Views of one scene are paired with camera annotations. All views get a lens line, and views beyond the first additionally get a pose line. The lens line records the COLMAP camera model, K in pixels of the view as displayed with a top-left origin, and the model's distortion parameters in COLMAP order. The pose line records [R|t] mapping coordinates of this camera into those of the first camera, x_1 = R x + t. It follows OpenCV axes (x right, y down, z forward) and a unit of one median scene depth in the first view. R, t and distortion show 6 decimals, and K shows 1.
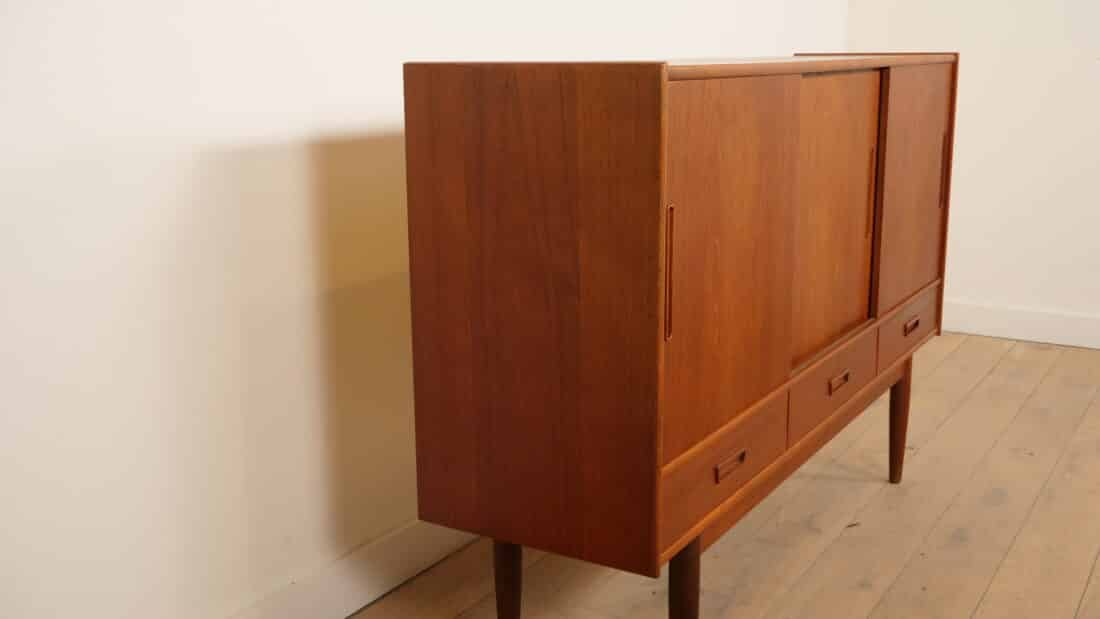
lens RADIAL K [[1133.5, 0, 532.1], [0, 1133.5, 333.0], [0, 0, 1]] dist [0.110216, 0.000000]
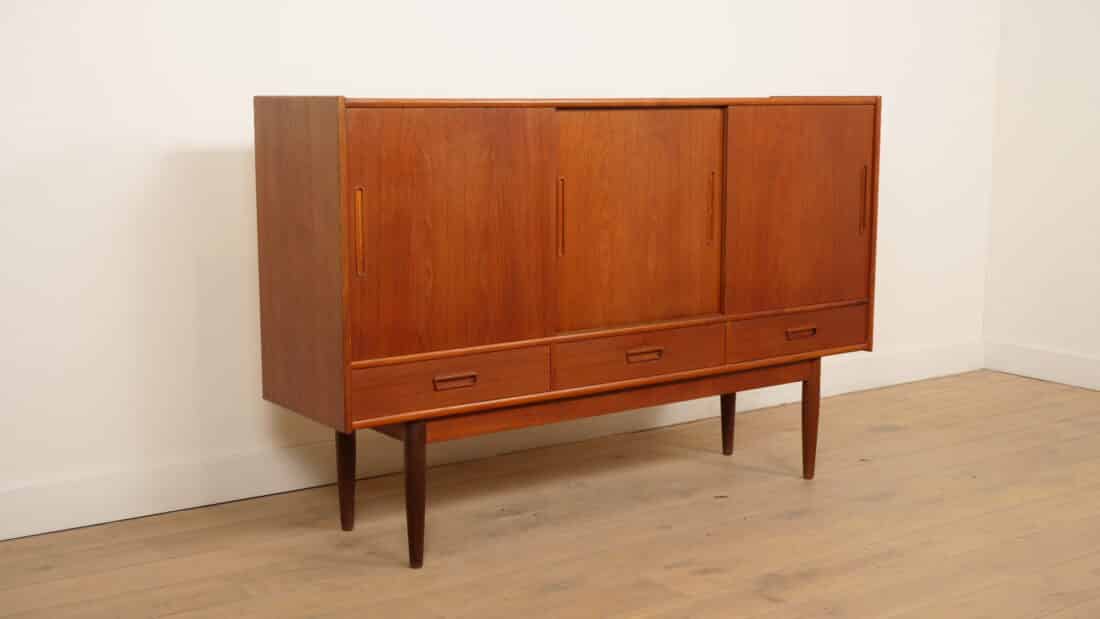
lens RADIAL K [[1412.2, 0, 552.4], [0, 1412.2, 310.4], [0, 0, 1]] dist [-0.024234, 0.000000]
pose [[0.925604, 0.084775, -0.368878, 0.598089], [-0.108888, 0.993035, -0.045007, 0.061050], [0.362493, 0.081825, 0.928387, -0.369144]]
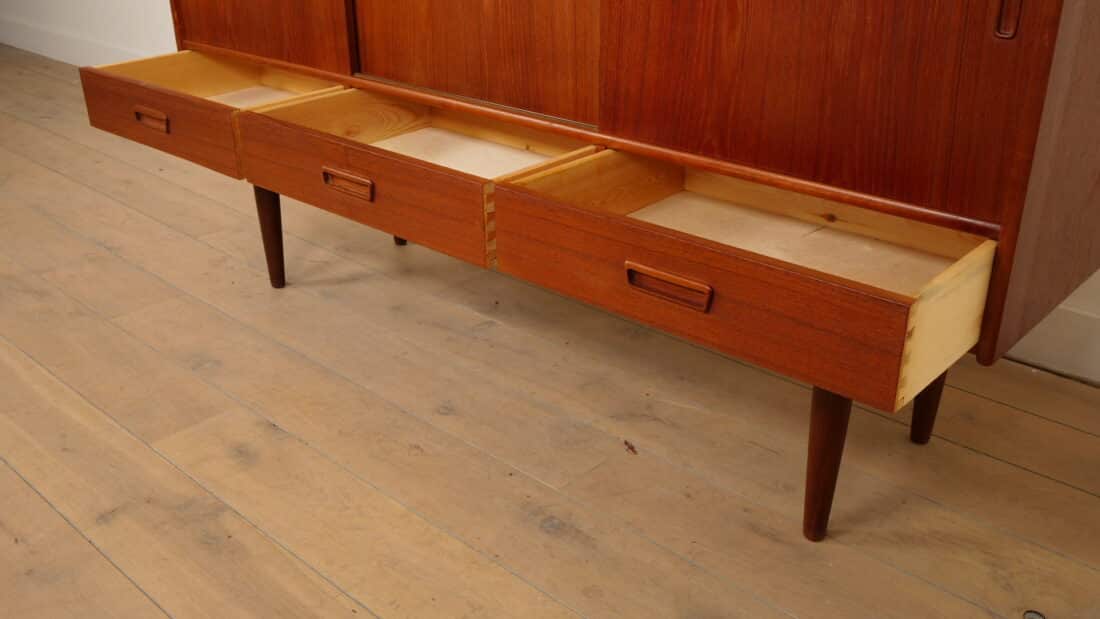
lens RADIAL K [[1024.6, 0, 550.3], [0, 1024.6, 307.8], [0, 0, 1]] dist [-0.031392, 0.000000]
pose [[-0.195828, 0.433165, -0.879784, 0.738205], [-0.204527, 0.859383, 0.468646, -0.161734], [0.959073, 0.271713, -0.079697, 0.930810]]
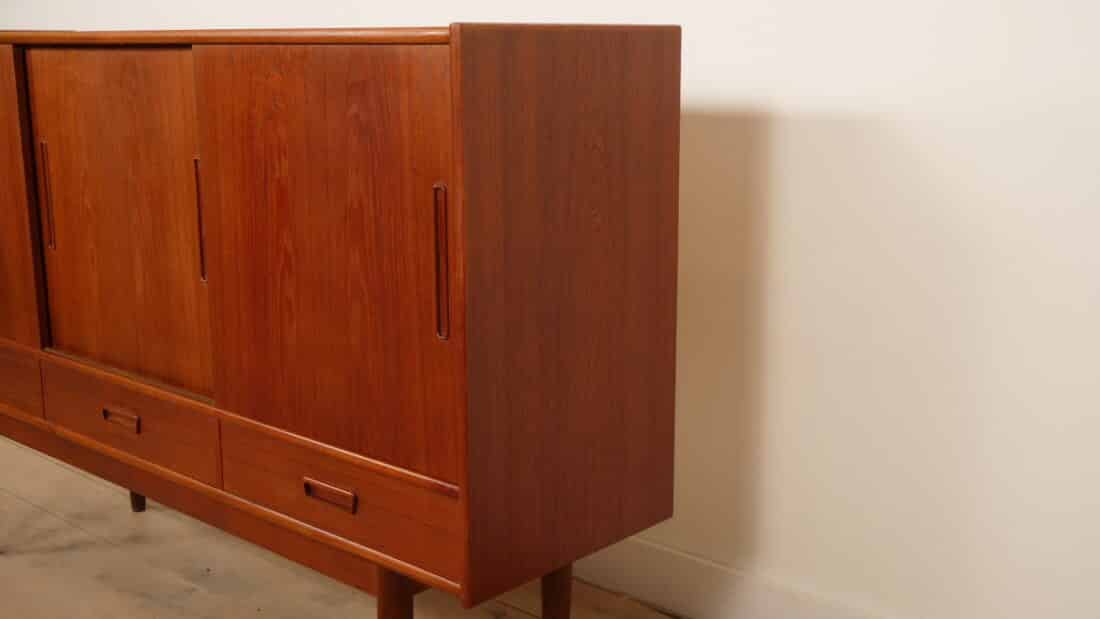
lens RADIAL K [[1346.0, 0, 541.0], [0, 1346.0, 312.3], [0, 0, 1]] dist [0.001386, 0.000000]
pose [[-0.198164, 0.235516, -0.951453, 0.908877], [-0.200314, 0.940485, 0.274521, -0.290429], [0.959482, 0.244990, -0.139193, 1.147361]]
